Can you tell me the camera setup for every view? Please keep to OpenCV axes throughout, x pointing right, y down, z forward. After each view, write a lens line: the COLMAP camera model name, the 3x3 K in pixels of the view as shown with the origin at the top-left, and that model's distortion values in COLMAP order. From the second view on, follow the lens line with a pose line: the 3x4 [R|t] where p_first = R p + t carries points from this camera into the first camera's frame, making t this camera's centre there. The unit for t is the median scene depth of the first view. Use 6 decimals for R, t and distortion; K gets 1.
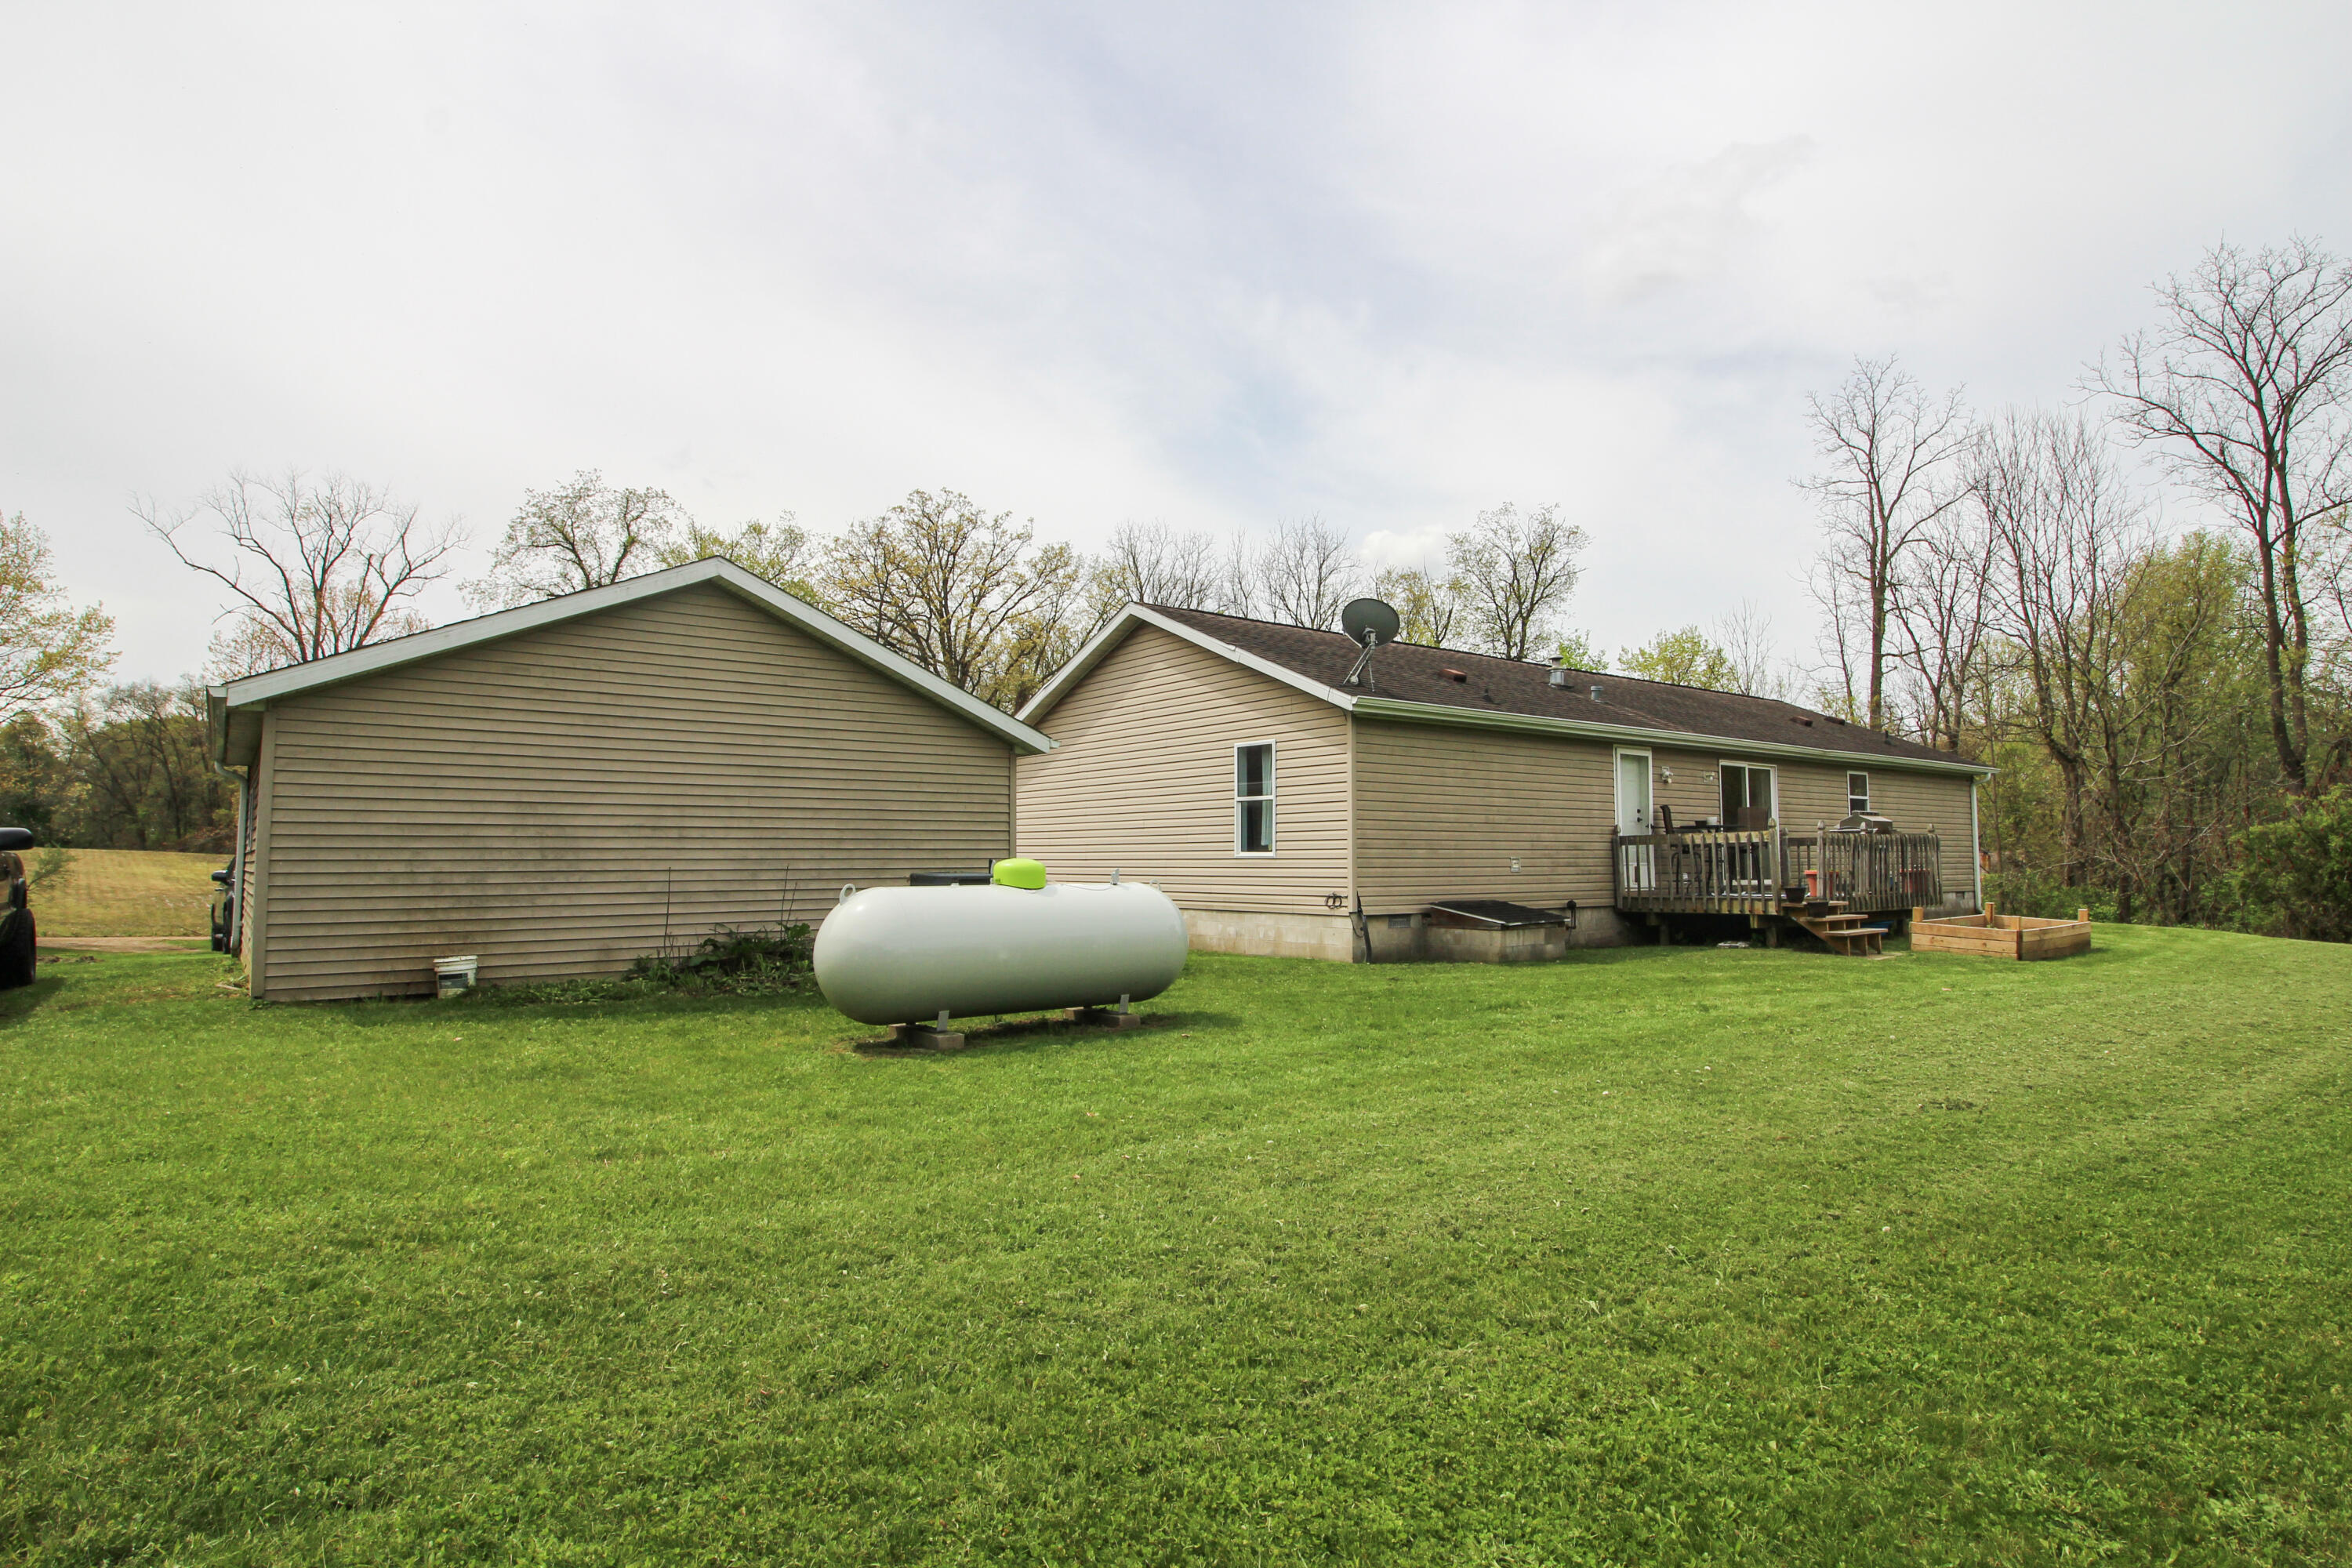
lens RADIAL K [[1234.5, 0, 1182.3], [0, 1234.5, 791.0], [0, 0, 1]] dist [-0.001210, -0.002723]
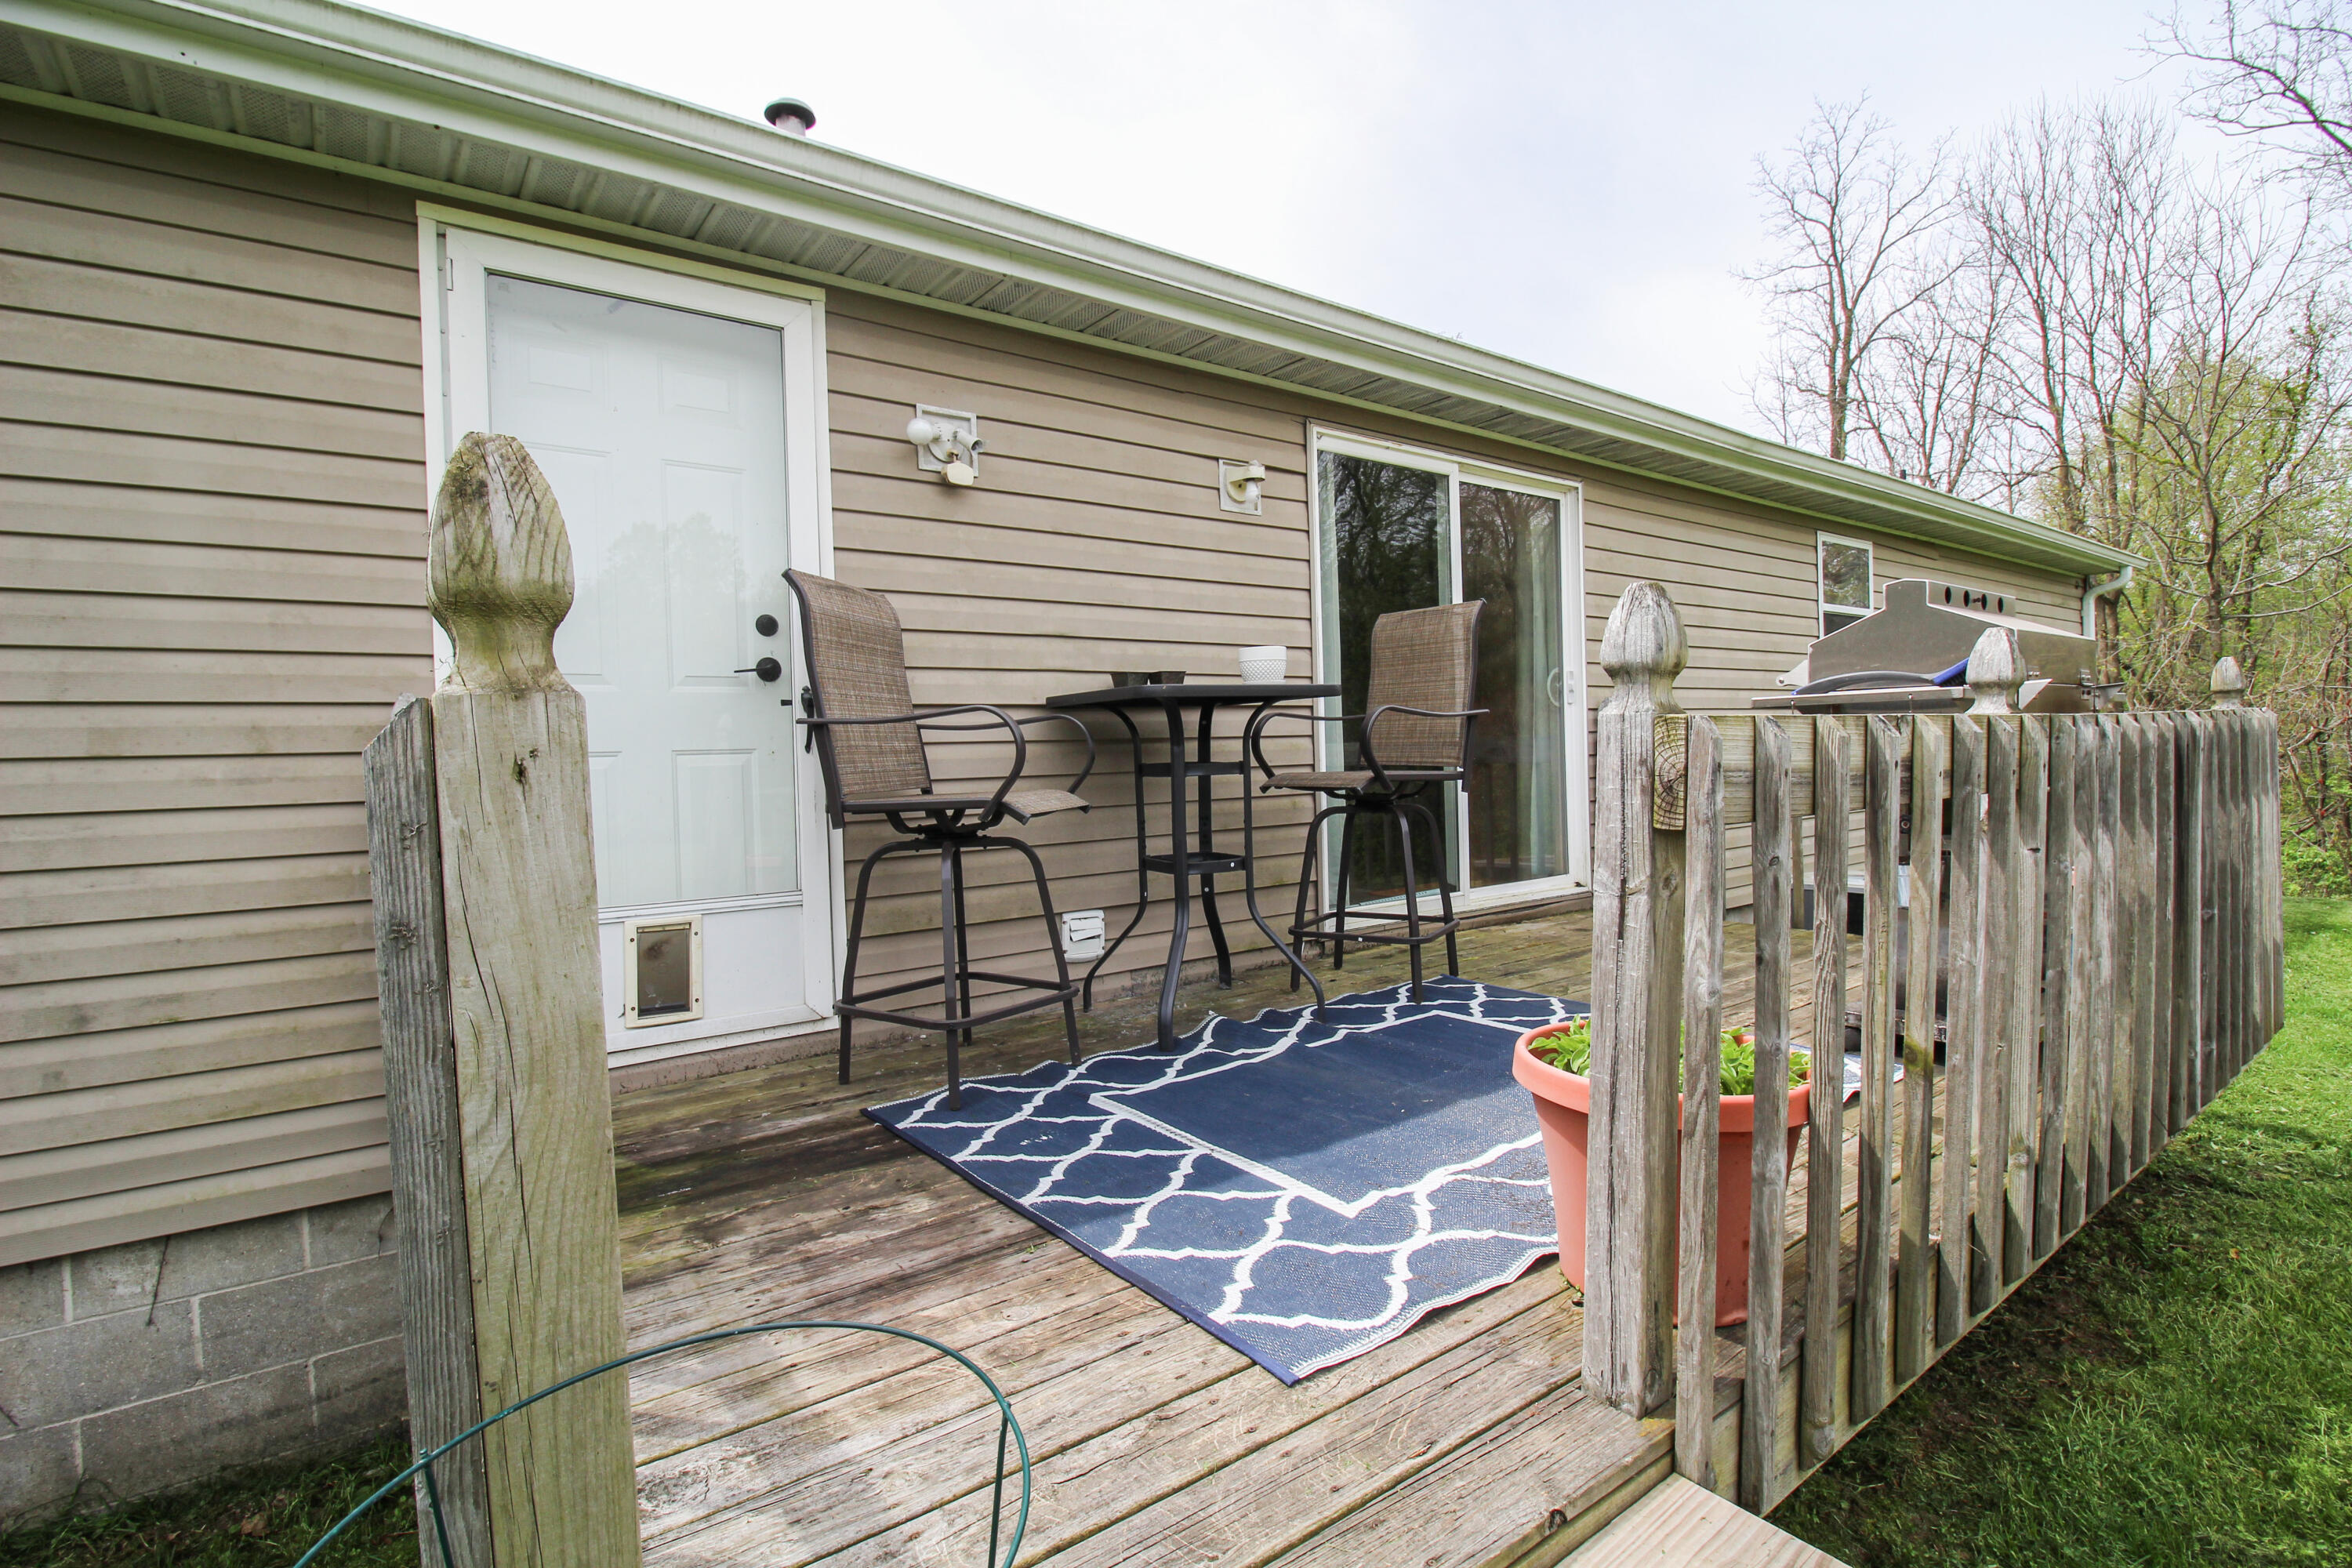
lens RADIAL K [[1083.7, 0, 1185.6], [0, 1083.7, 779.6], [0, 0, 1]] dist [-0.000925, -0.012121]
pose [[0.999178, -0.018175, -0.036232, 0.168354], [0.021132, 0.996326, 0.082993, 0.010772], [0.034590, -0.083690, 0.995891, 0.314078]]
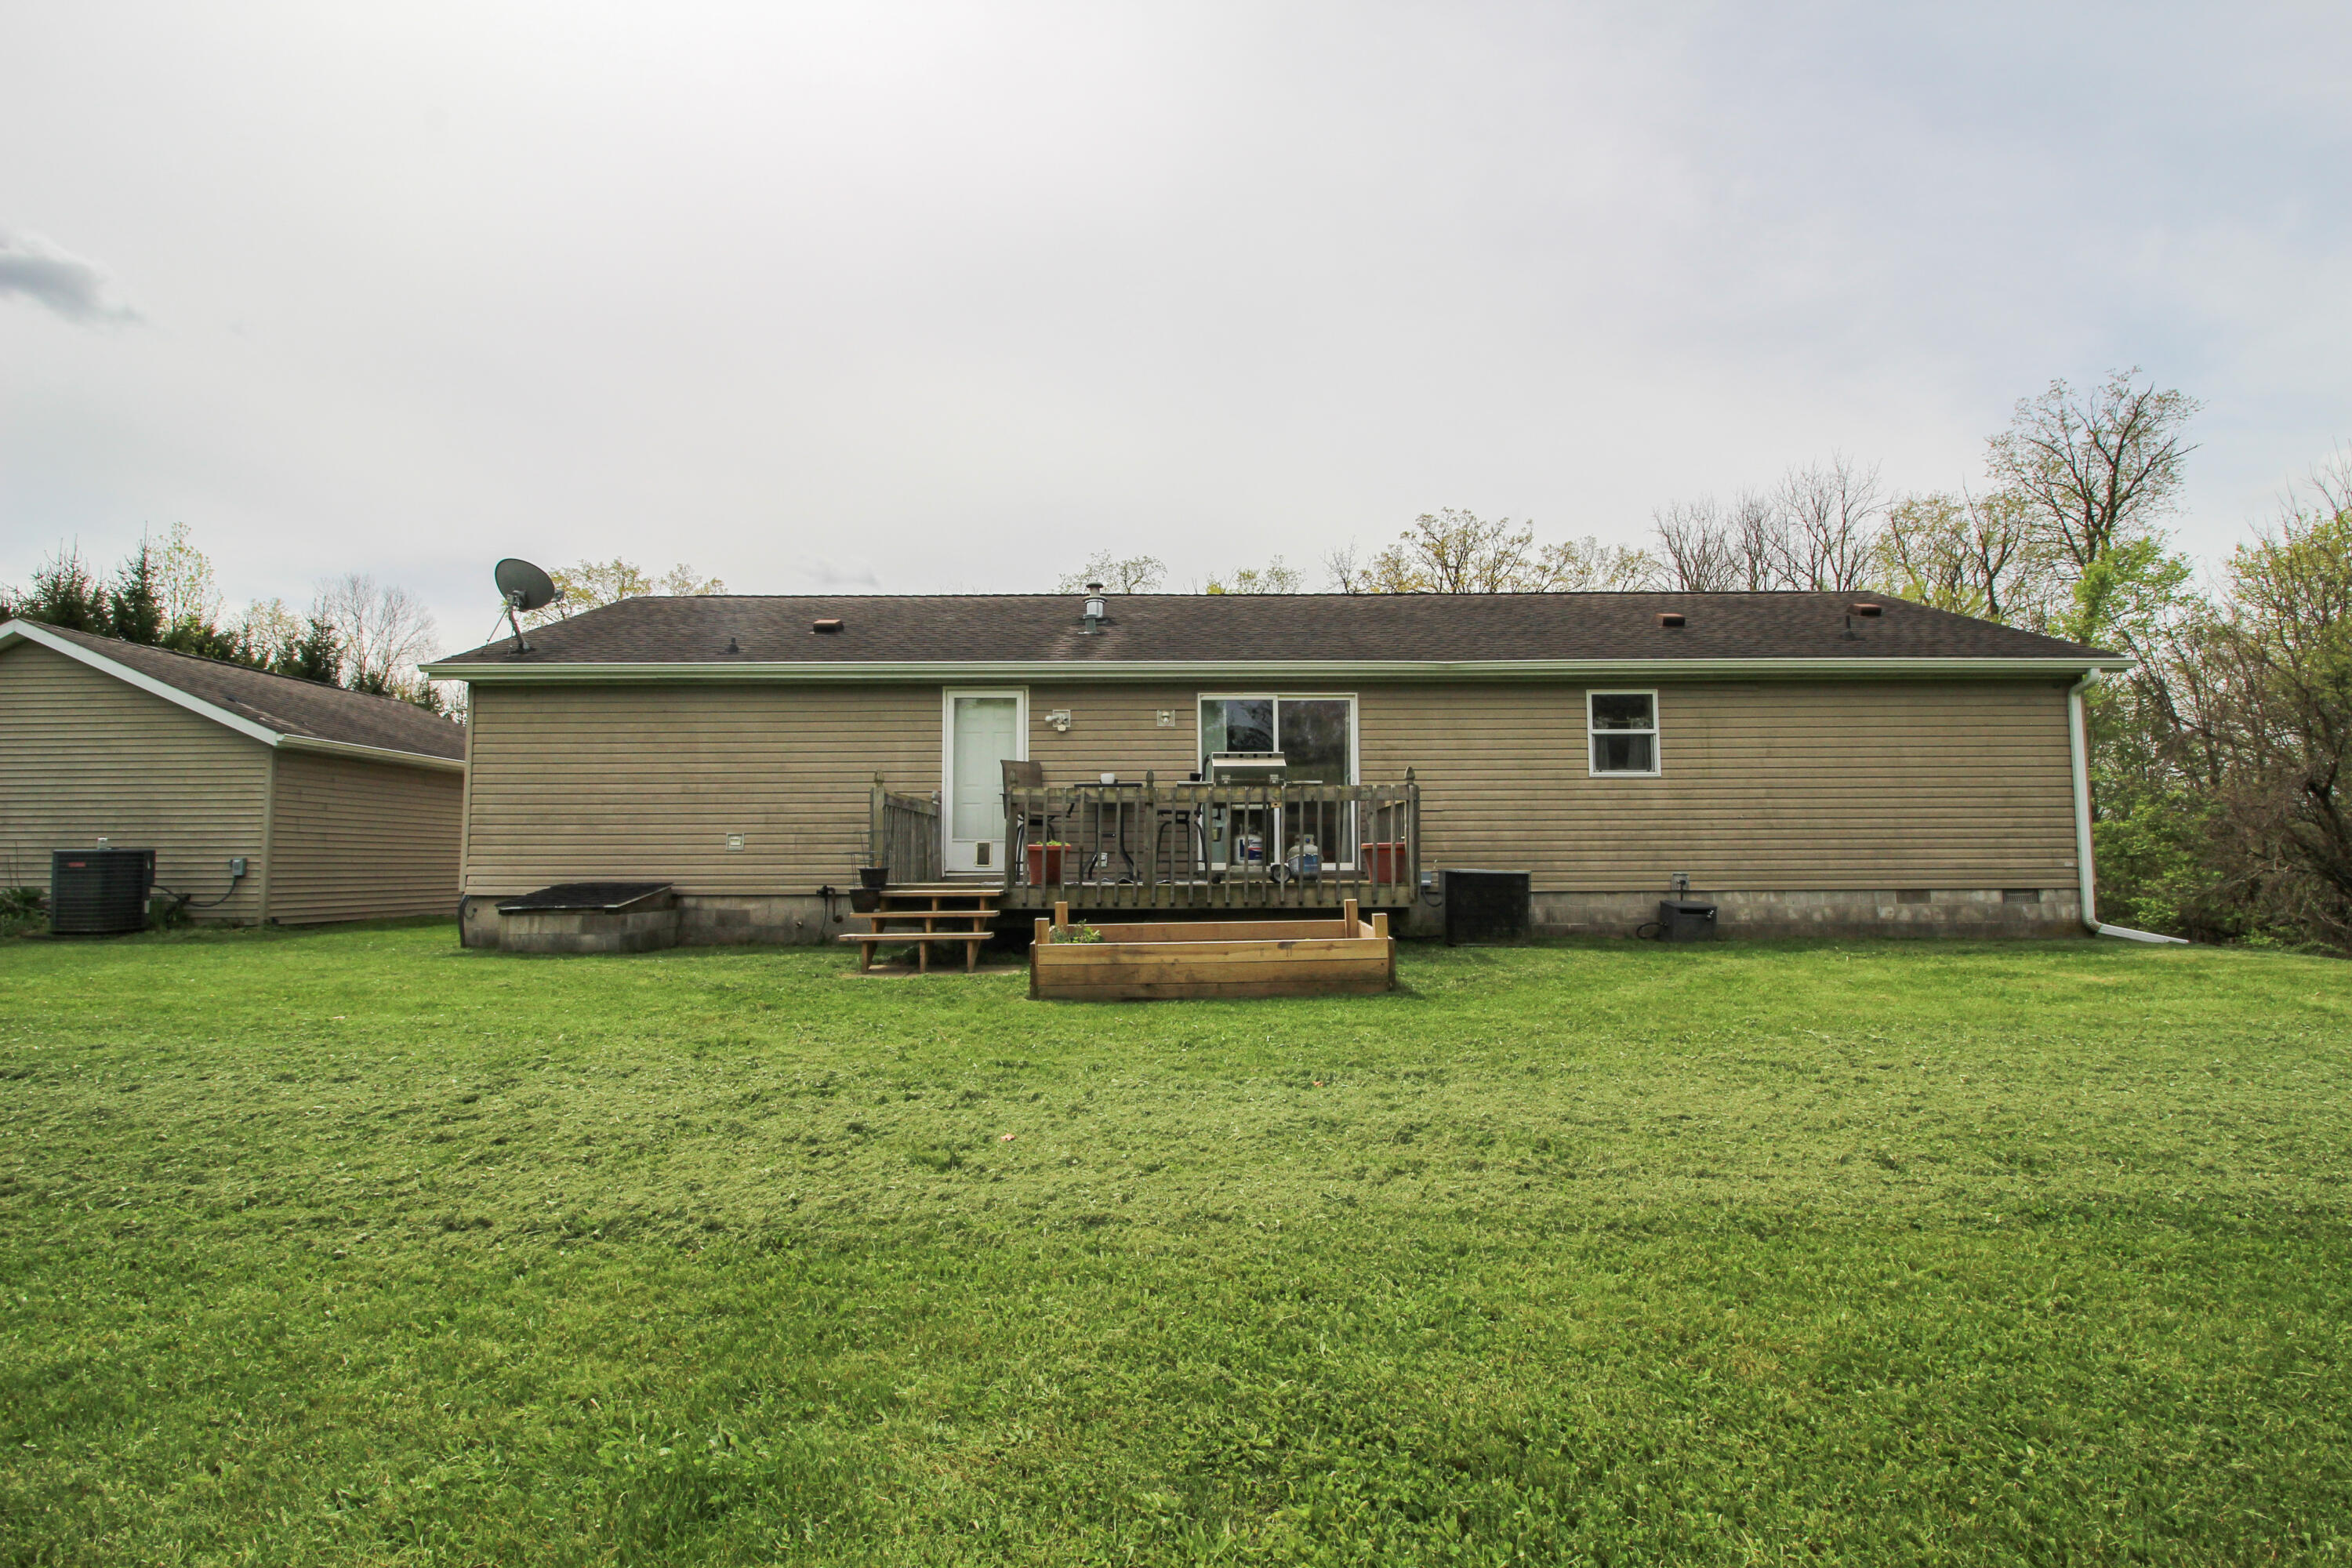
lens RADIAL K [[1083.7, 0, 1179.8], [0, 1083.7, 776.0], [0, 0, 1]] dist [-0.000925, -0.012121]
pose [[0.788184, -0.049486, -0.613447, 0.325403], [0.036067, 0.998763, -0.034227, 0.017372], [0.614382, 0.004852, 0.788994, 0.204063]]
